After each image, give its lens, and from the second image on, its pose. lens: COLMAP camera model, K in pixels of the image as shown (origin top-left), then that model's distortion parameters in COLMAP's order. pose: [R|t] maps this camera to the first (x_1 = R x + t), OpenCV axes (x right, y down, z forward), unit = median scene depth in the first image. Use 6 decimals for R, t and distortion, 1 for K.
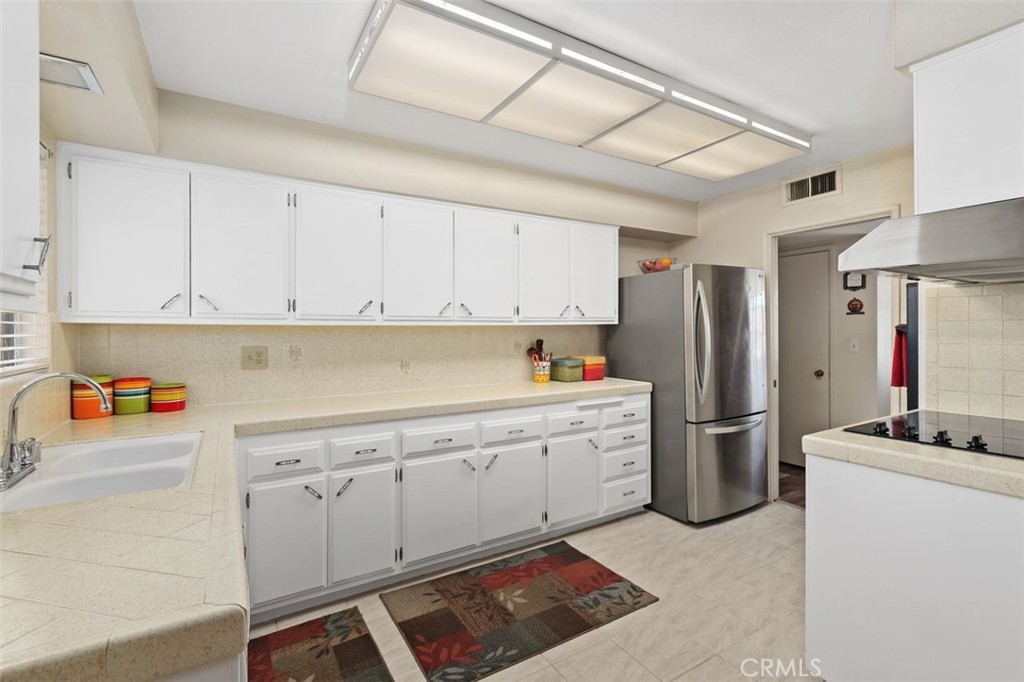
lens RADIAL K [[458.6, 0, 510.8], [0, 458.6, 333.3], [0, 0, 1]] dist [-0.001325, -0.000723]
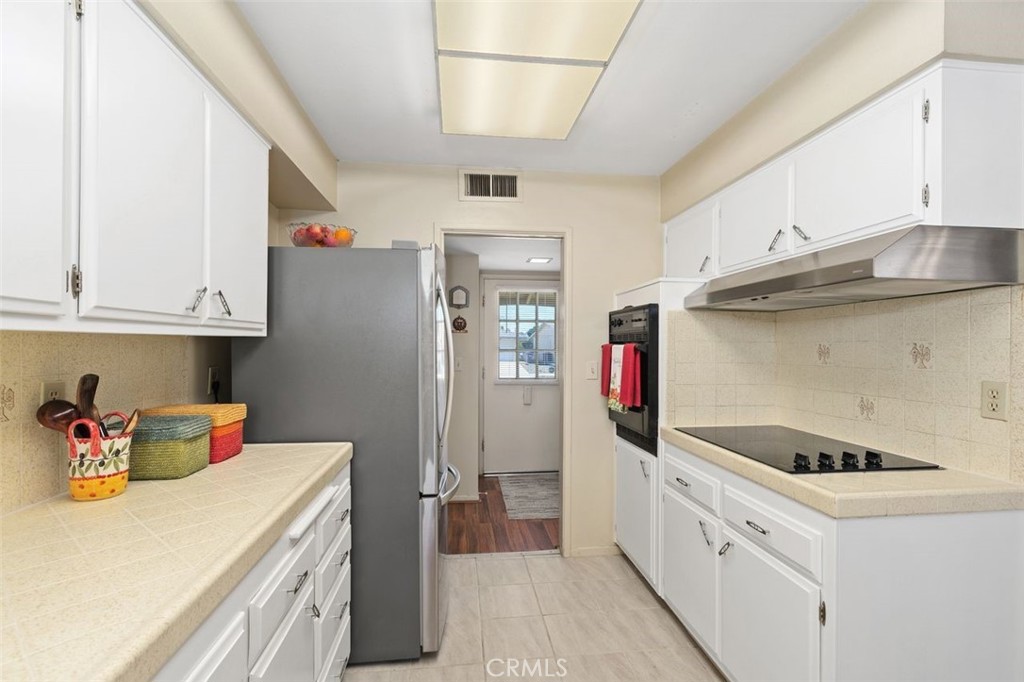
lens RADIAL K [[458.6, 0, 506.9], [0, 458.6, 347.5], [0, 0, 1]] dist [-0.001325, -0.000723]
pose [[0.414941, 0.002991, 0.909844, -0.124118], [0.000518, 0.999994, -0.003524, -0.006282], [-0.909848, 0.001933, 0.414936, 0.576799]]
